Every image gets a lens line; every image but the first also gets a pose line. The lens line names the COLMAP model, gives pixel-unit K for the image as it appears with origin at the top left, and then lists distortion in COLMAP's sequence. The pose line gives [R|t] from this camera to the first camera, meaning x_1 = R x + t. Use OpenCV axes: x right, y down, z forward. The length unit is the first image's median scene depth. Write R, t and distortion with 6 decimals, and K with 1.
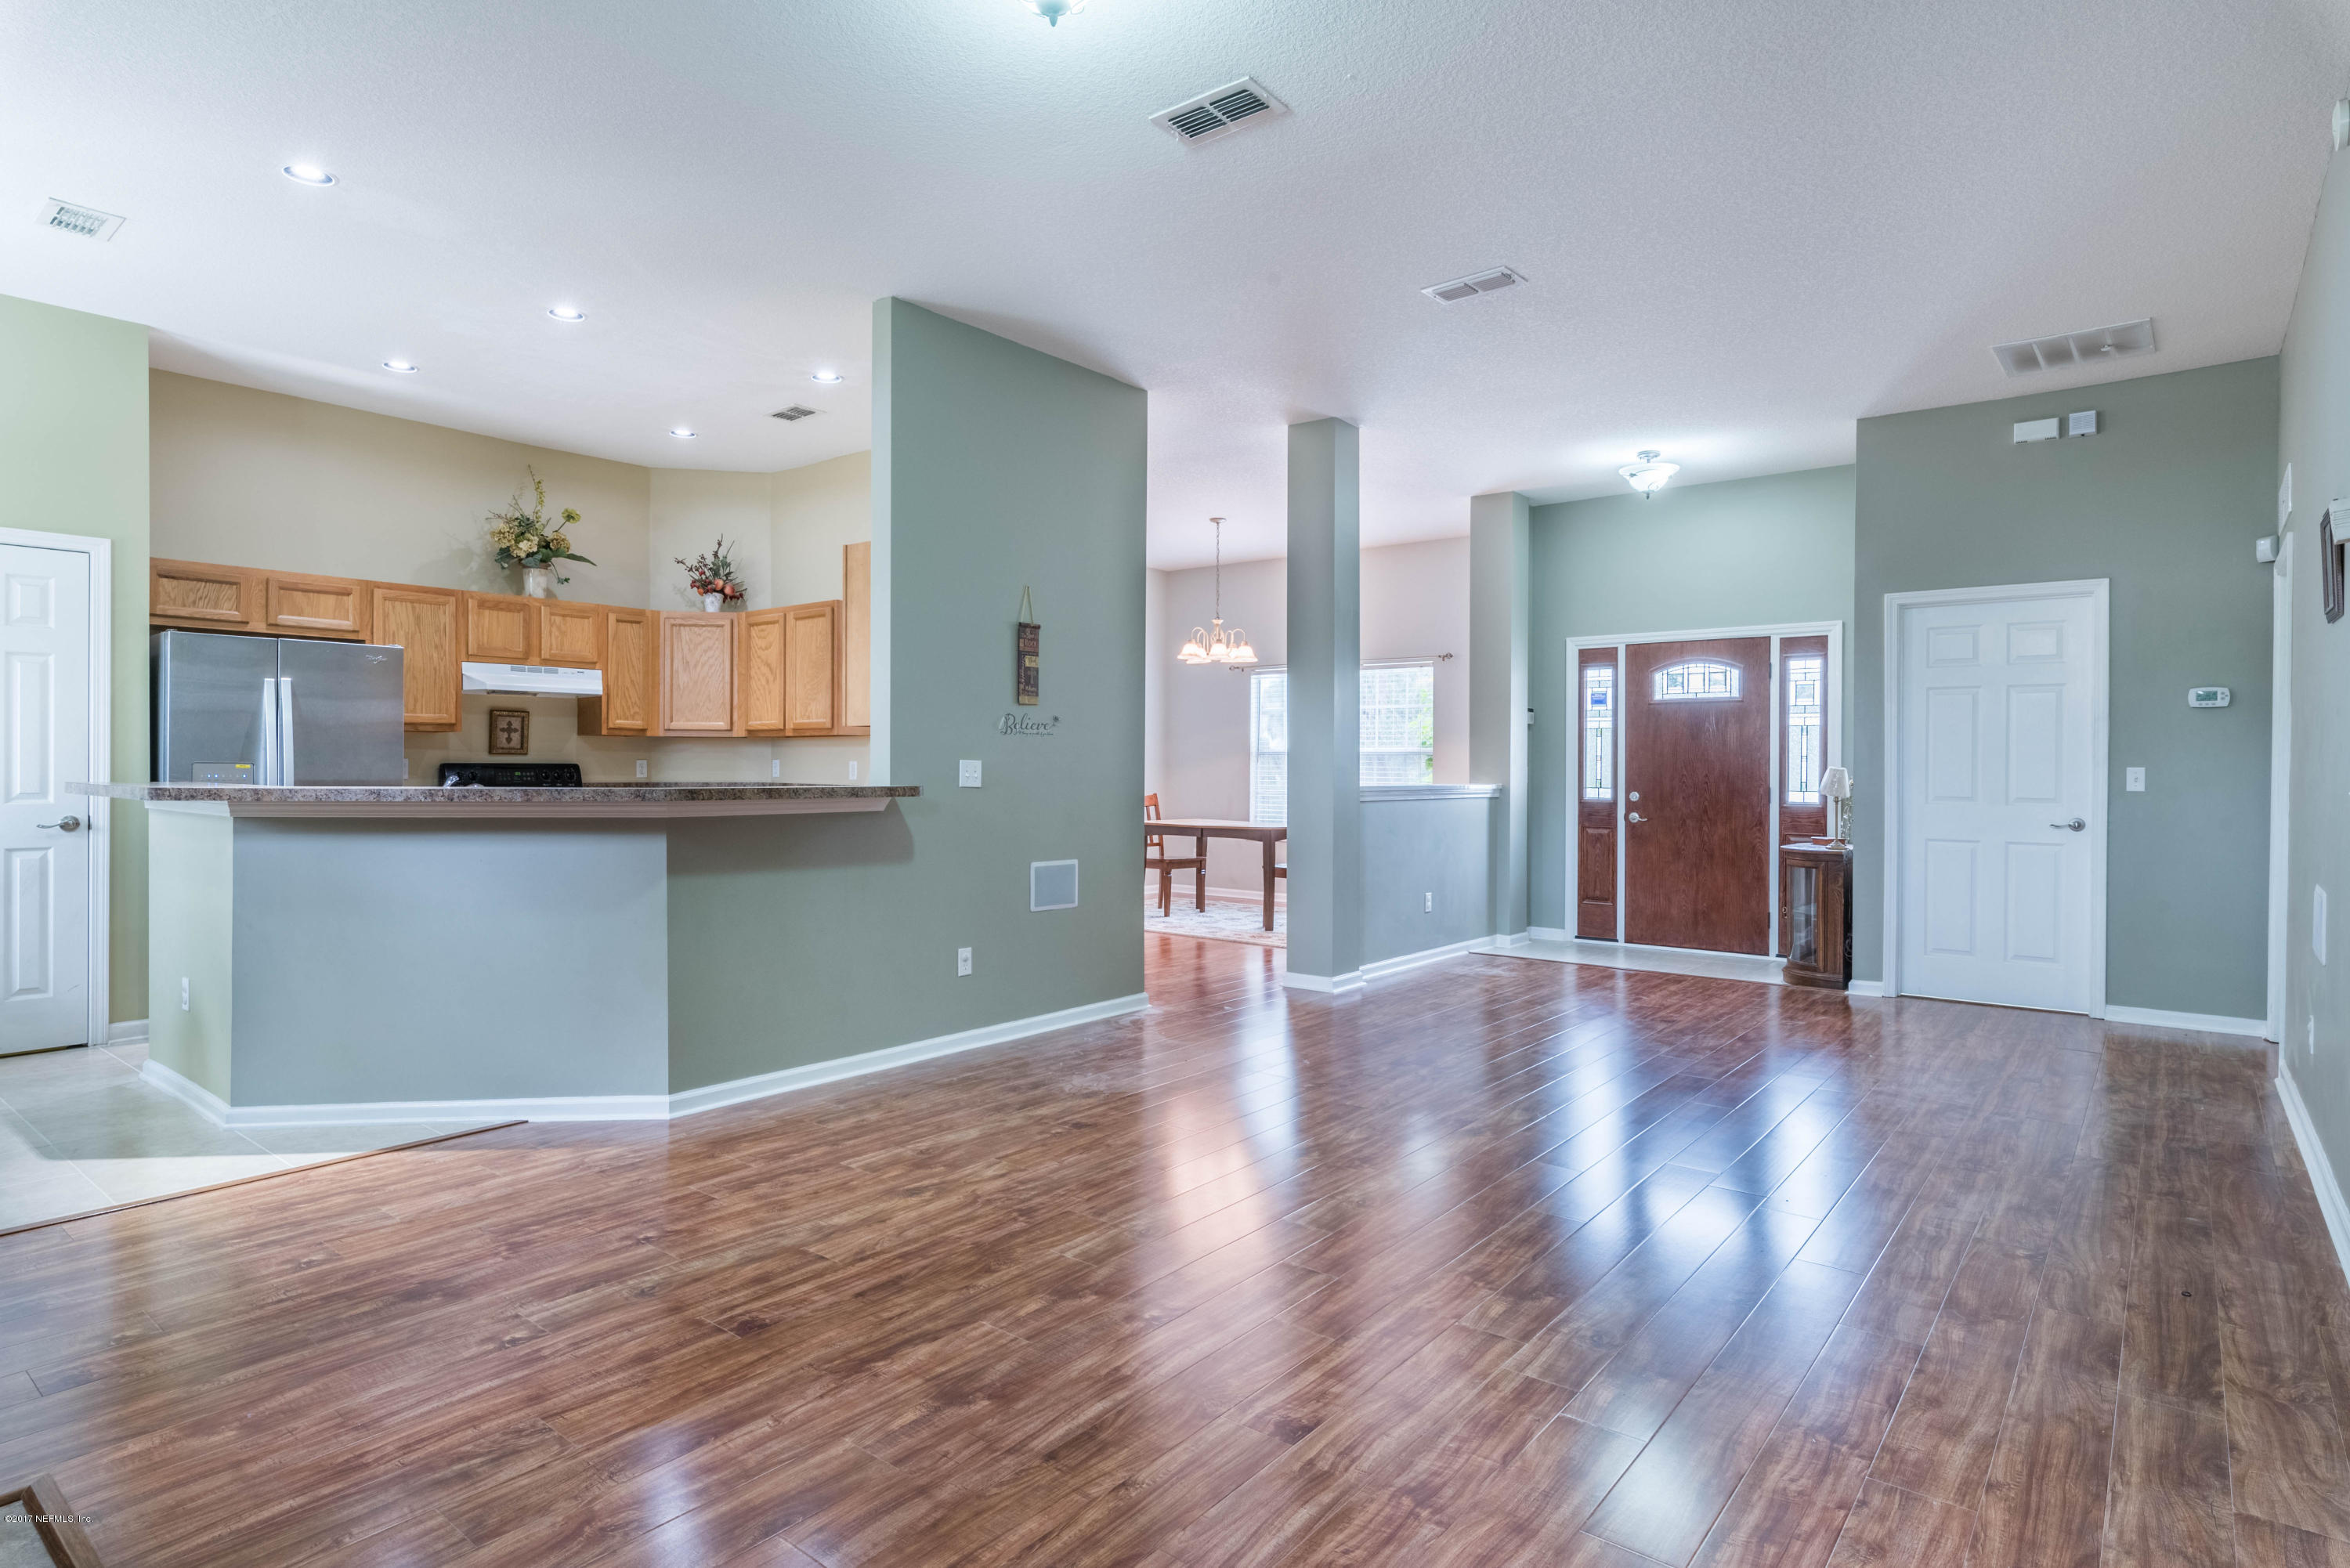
lens RADIAL K [[1267.6, 0, 1188.3], [0, 1267.6, 771.9], [0, 0, 1]] dist [0.004782, -0.003066]
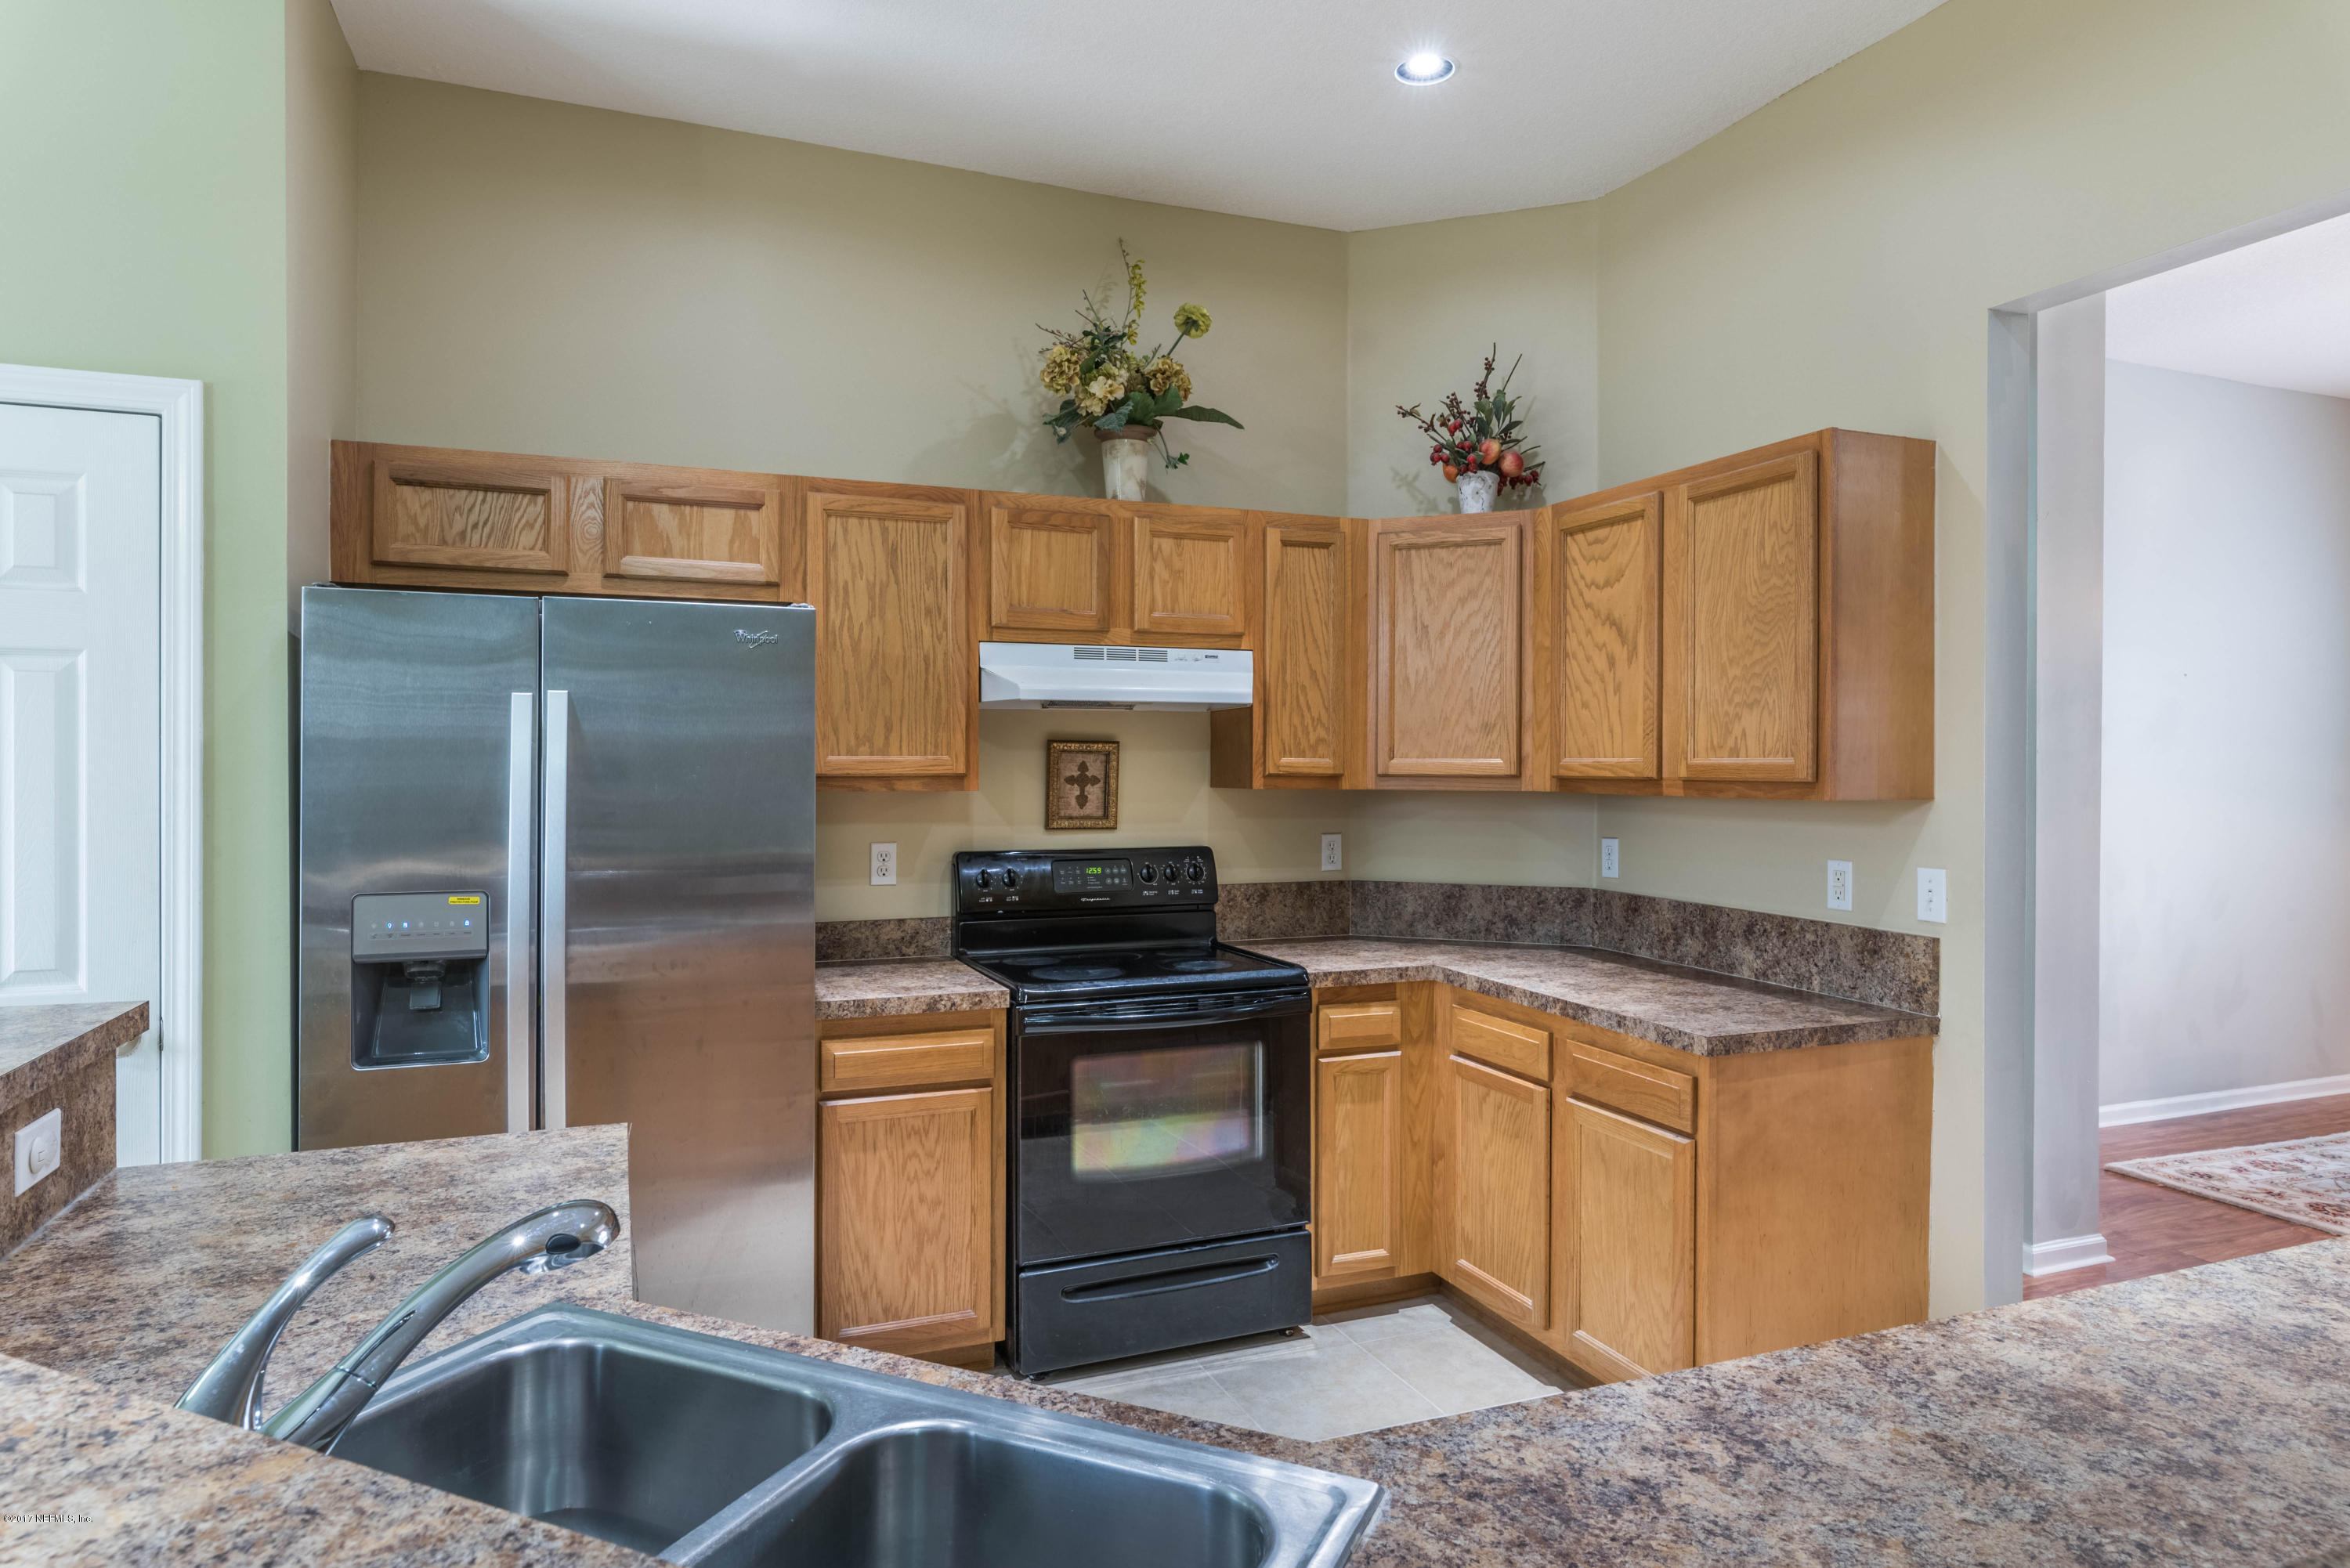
lens RADIAL K [[1377.4, 0, 1151.1], [0, 1377.4, 776.5], [0, 0, 1]] dist [0.003498, 0.000001]
pose [[0.860264, 0.005479, -0.509819, -0.241165], [-0.002078, 0.999972, 0.007242, -0.038355], [0.509844, -0.005171, 0.860251, 0.557114]]
